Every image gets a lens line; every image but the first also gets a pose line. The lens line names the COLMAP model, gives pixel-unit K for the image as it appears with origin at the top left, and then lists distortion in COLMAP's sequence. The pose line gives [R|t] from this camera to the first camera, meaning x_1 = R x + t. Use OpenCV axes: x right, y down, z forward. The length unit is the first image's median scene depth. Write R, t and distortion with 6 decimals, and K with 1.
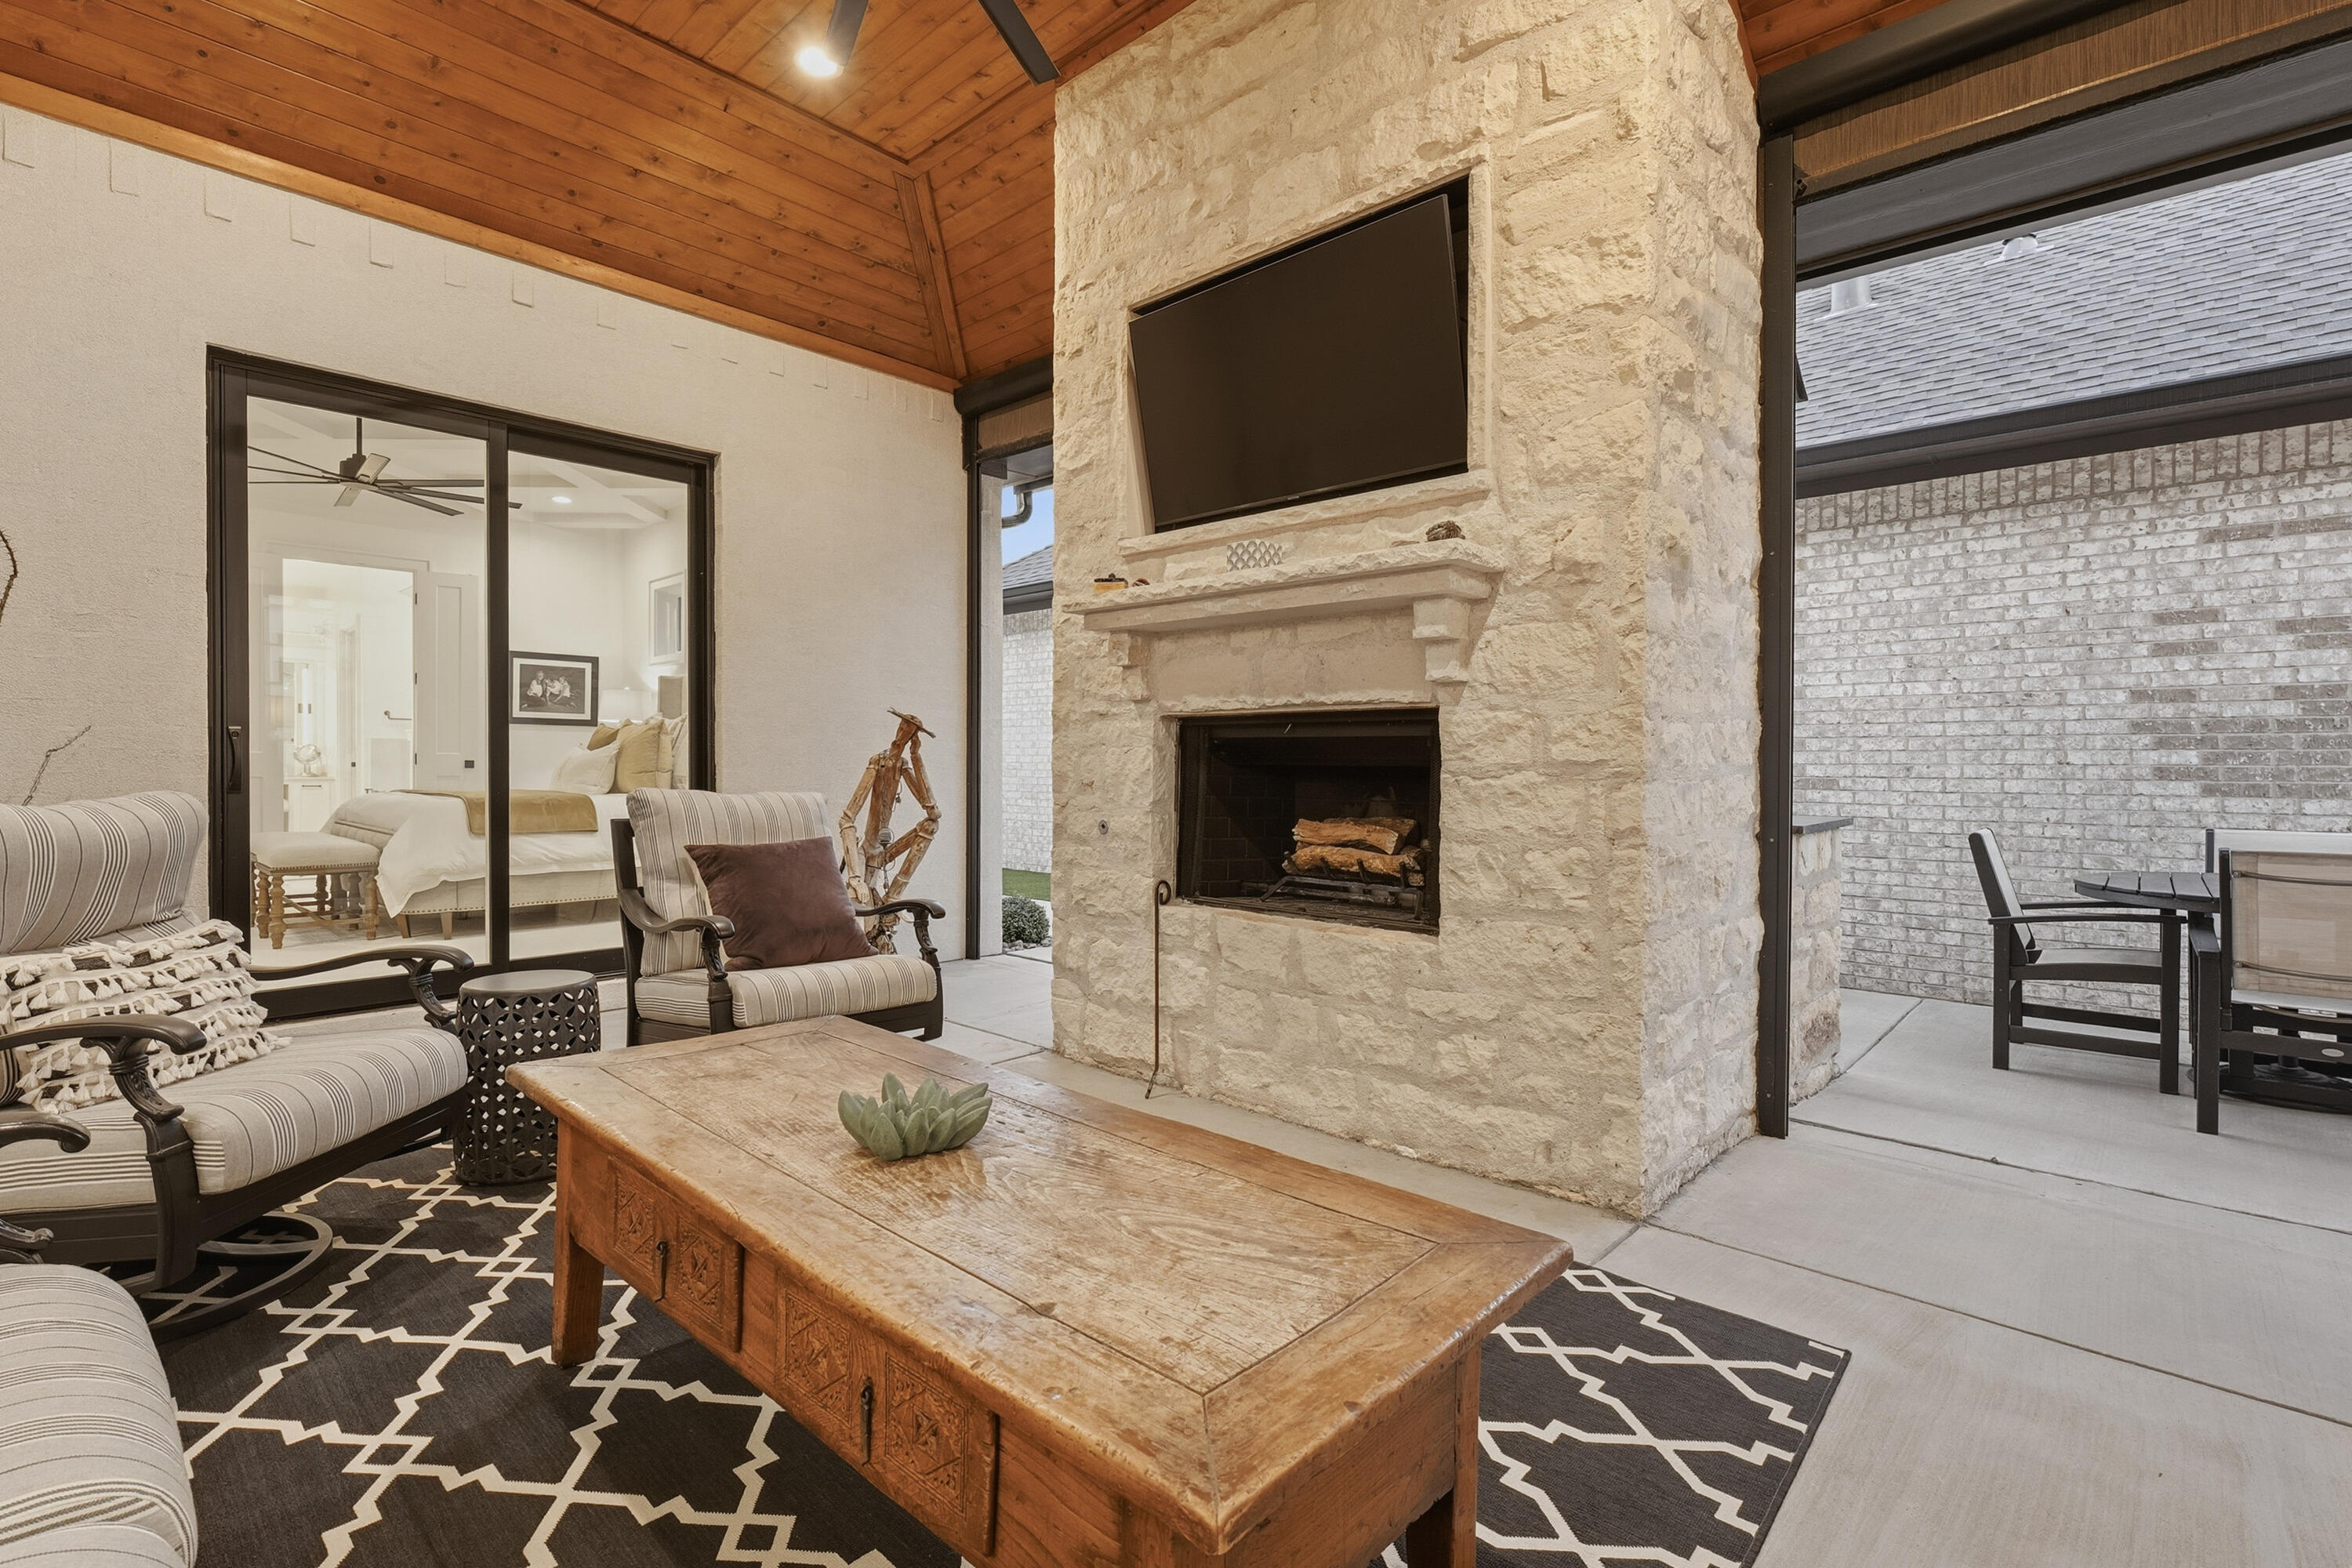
lens RADIAL K [[1092.5, 0, 1185.0], [0, 1092.5, 793.1], [0, 0, 1]] dist [-0.015781, 0.000024]
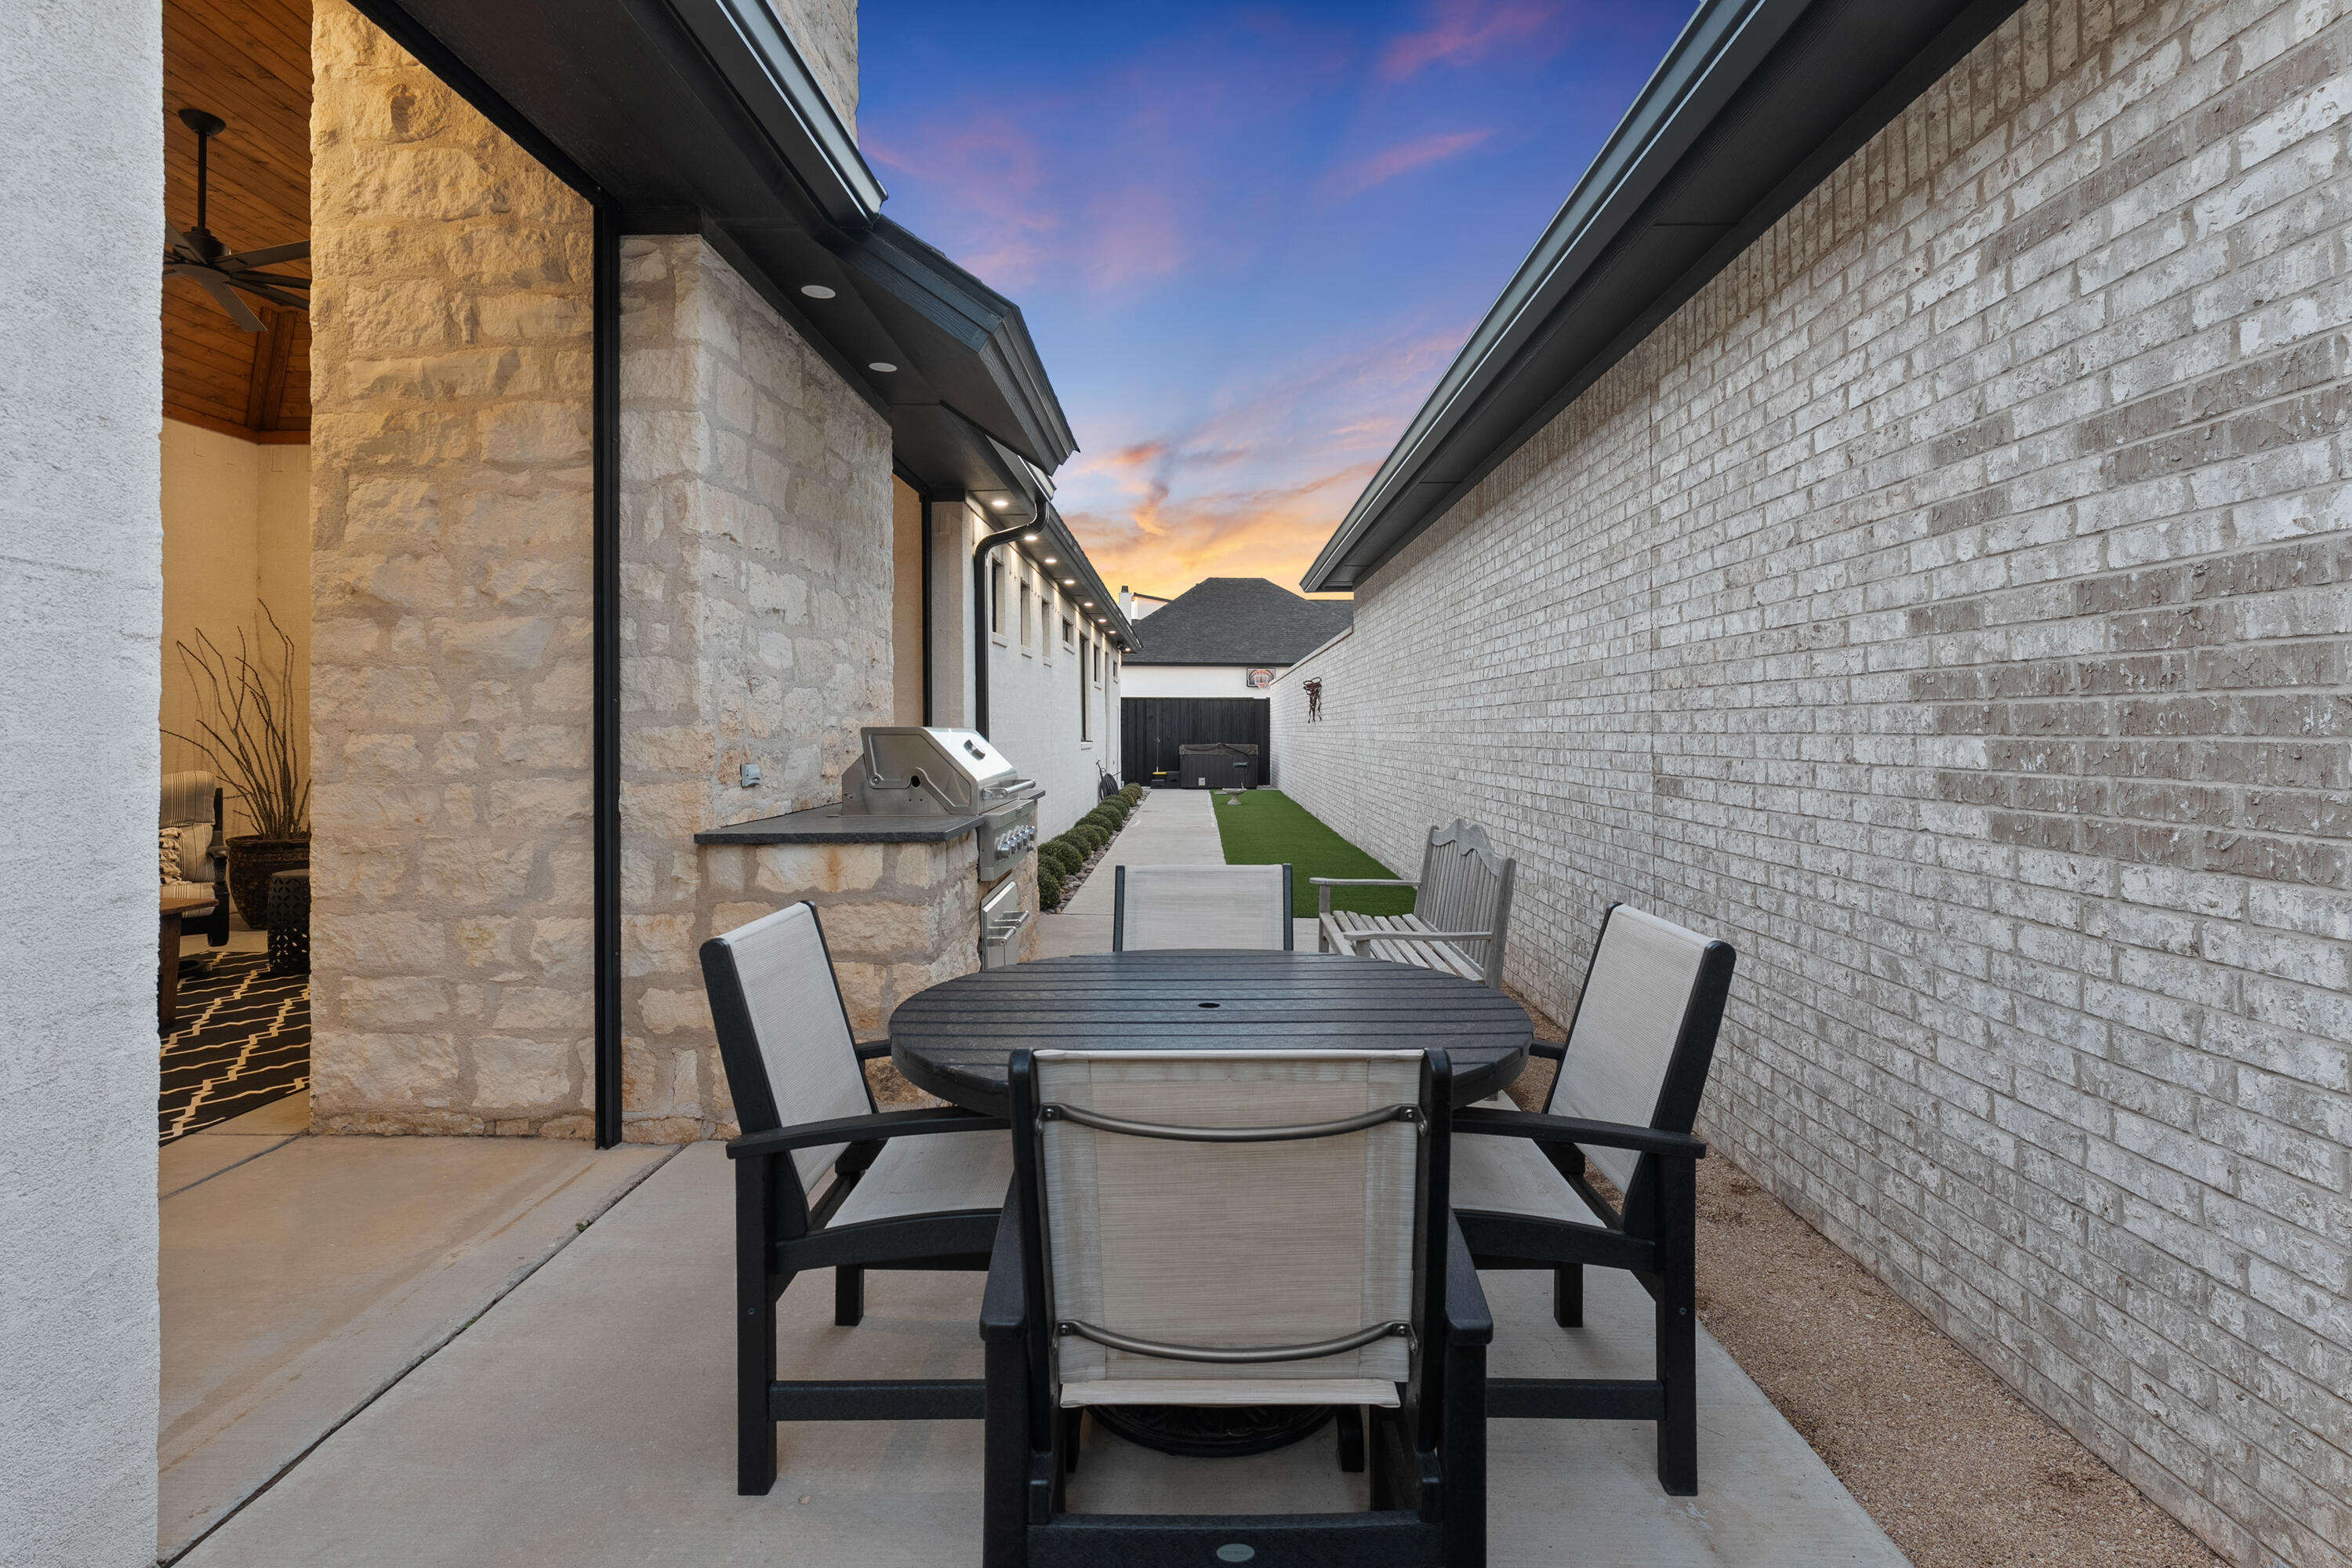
lens RADIAL K [[1158.0, 0, 1142.6], [0, 1158.0, 743.6], [0, 0, 1]] dist [-0.006362, -0.000921]
pose [[0.666674, -0.002321, -0.745346, 1.045440], [-0.007142, 0.999929, -0.009502, -0.029542], [0.745315, 0.011658, 0.666610, 0.415509]]
